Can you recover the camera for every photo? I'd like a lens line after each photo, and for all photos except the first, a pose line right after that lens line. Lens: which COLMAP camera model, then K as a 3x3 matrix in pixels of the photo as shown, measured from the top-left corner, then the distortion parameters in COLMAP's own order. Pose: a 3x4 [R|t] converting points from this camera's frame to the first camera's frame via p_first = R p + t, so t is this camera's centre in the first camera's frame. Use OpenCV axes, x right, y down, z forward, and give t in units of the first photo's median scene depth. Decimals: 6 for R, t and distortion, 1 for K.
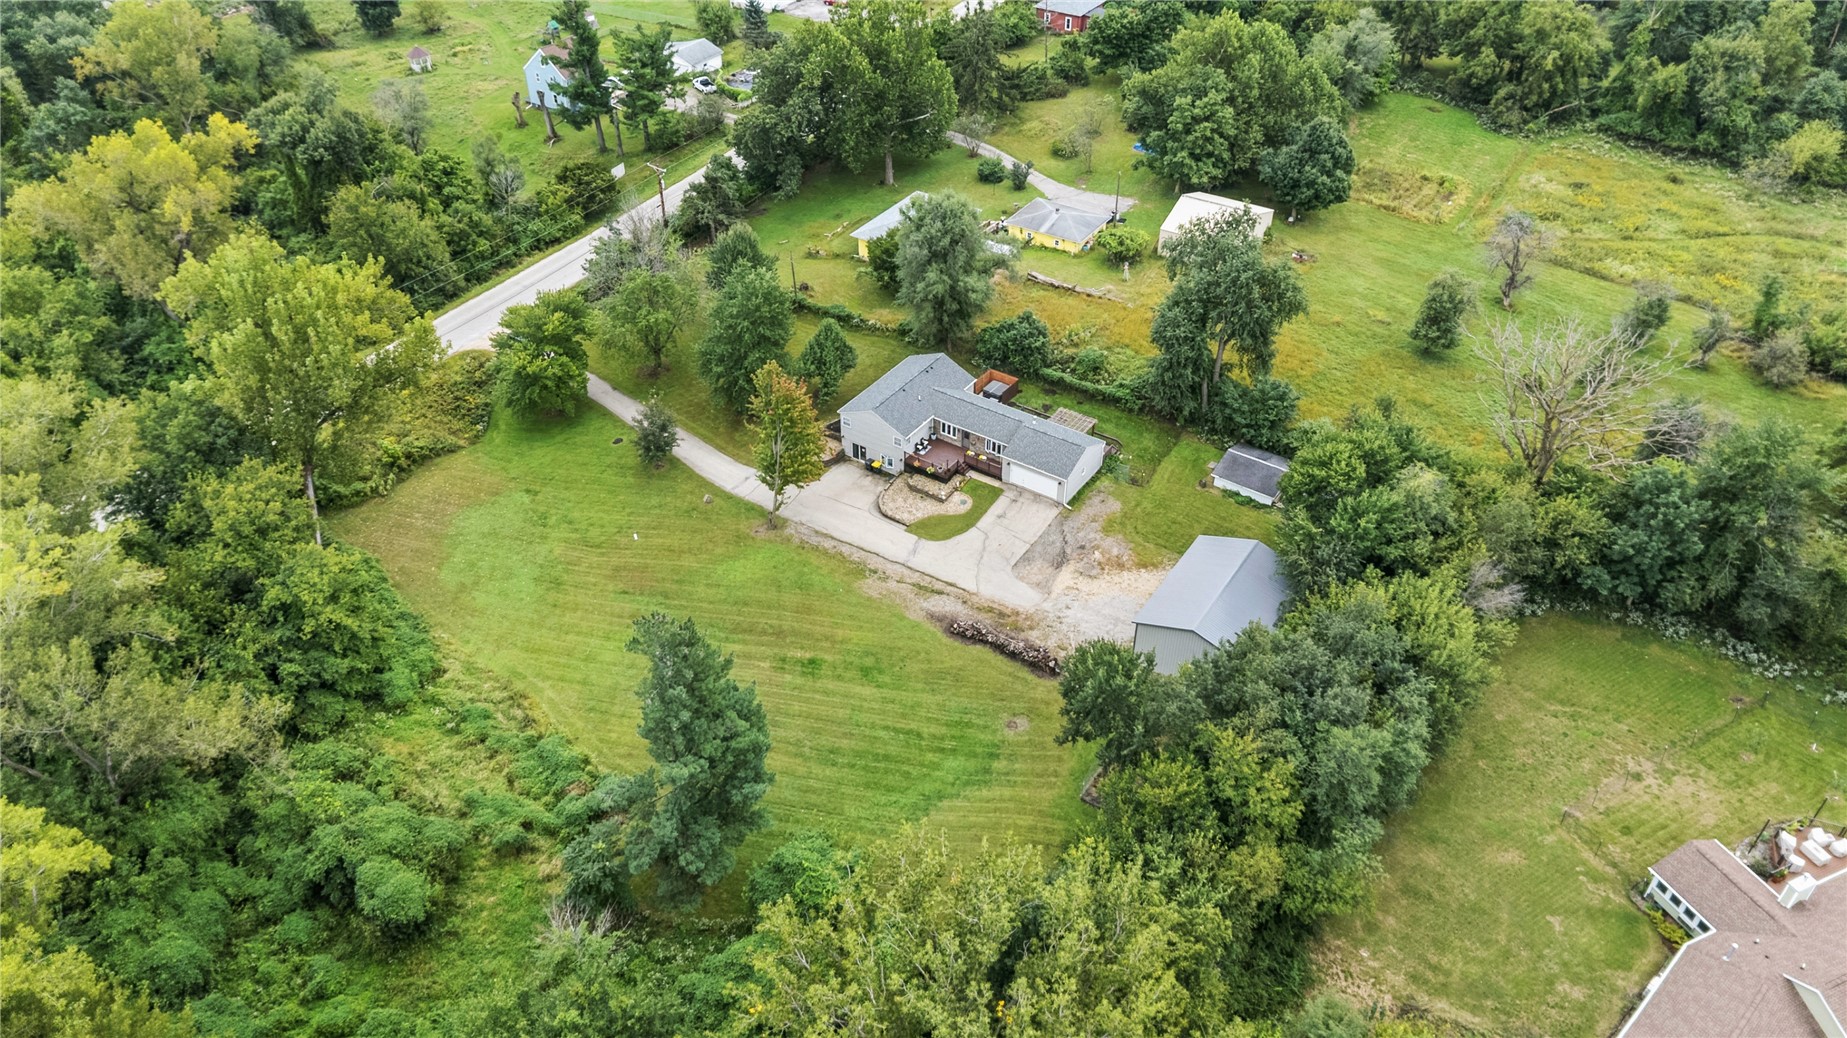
lens RADIAL K [[1393.8, 0, 928.6], [0, 1393.8, 516.6], [0, 0, 1]] dist [0.066262, -0.004515]
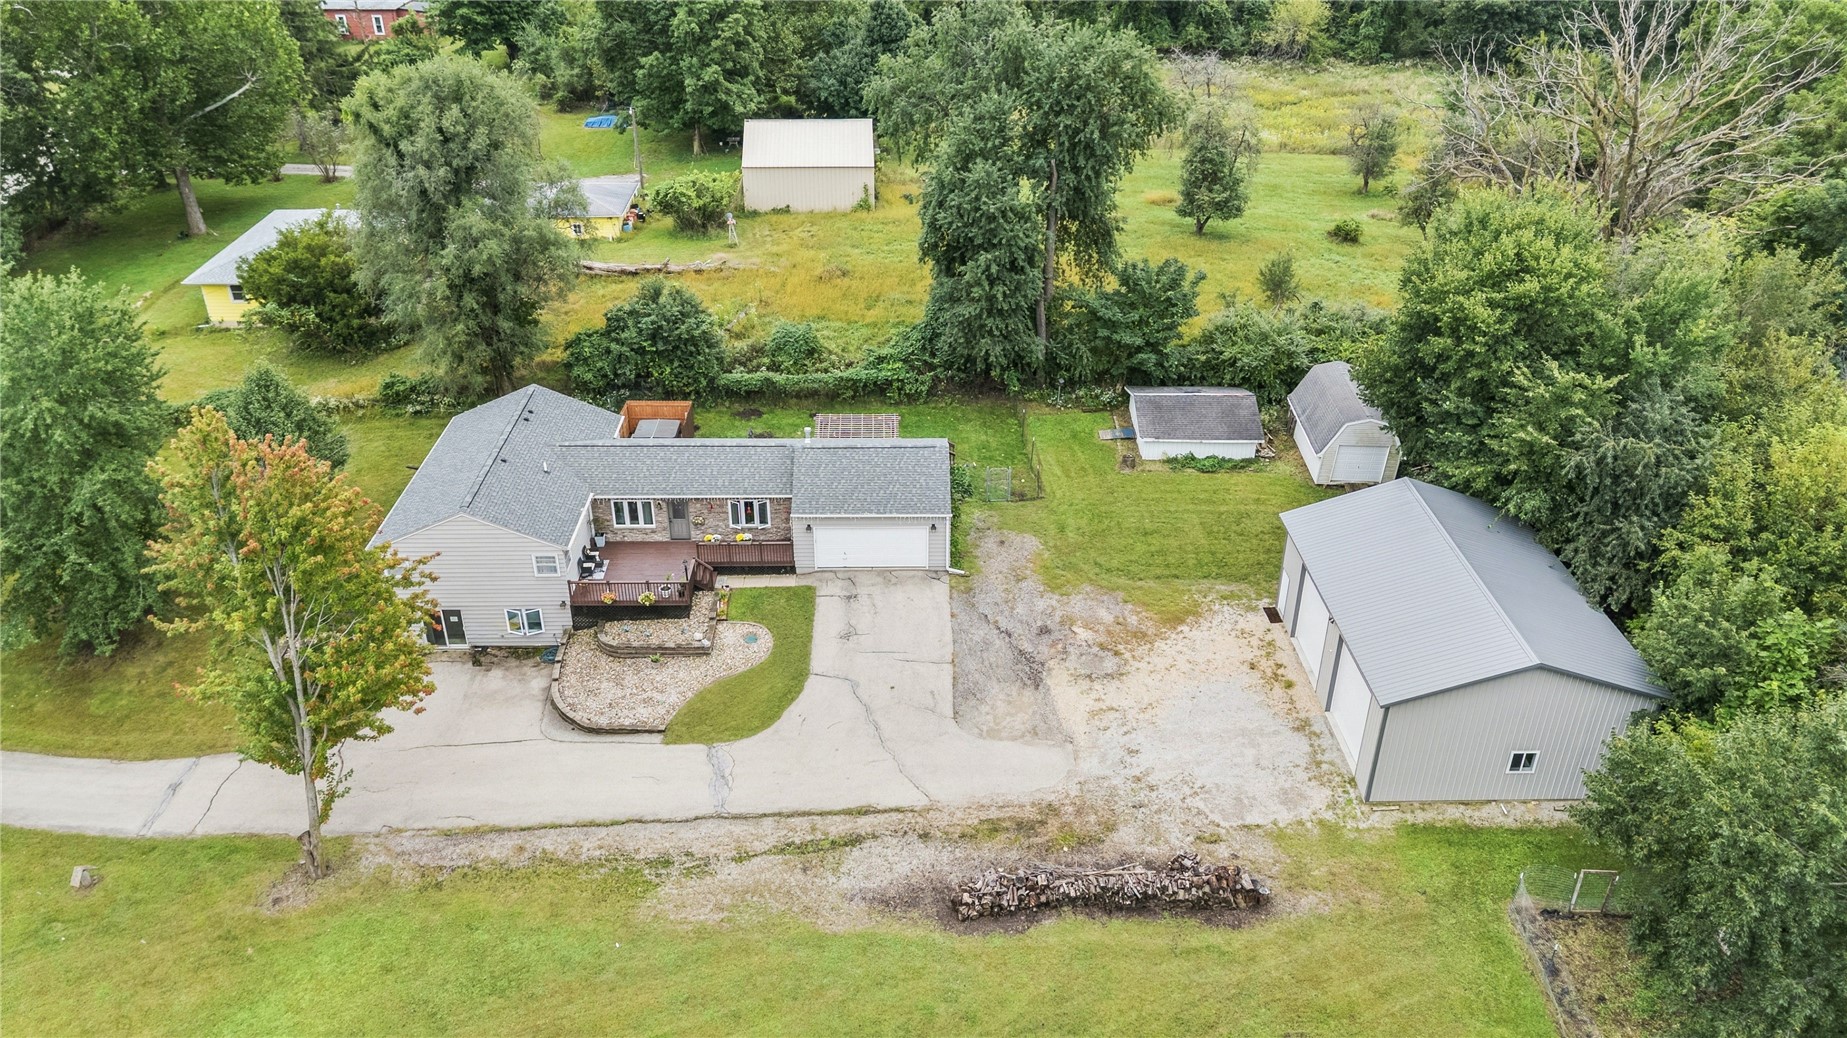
lens RADIAL K [[1393.8, 0, 928.6], [0, 1393.8, 516.6], [0, 0, 1]] dist [0.066262, -0.004515]
pose [[0.827631, -0.287995, 0.481753, -0.129686], [0.355576, 0.933142, -0.053026, -0.002801], [-0.434272, 0.215186, 0.874701, 0.573532]]
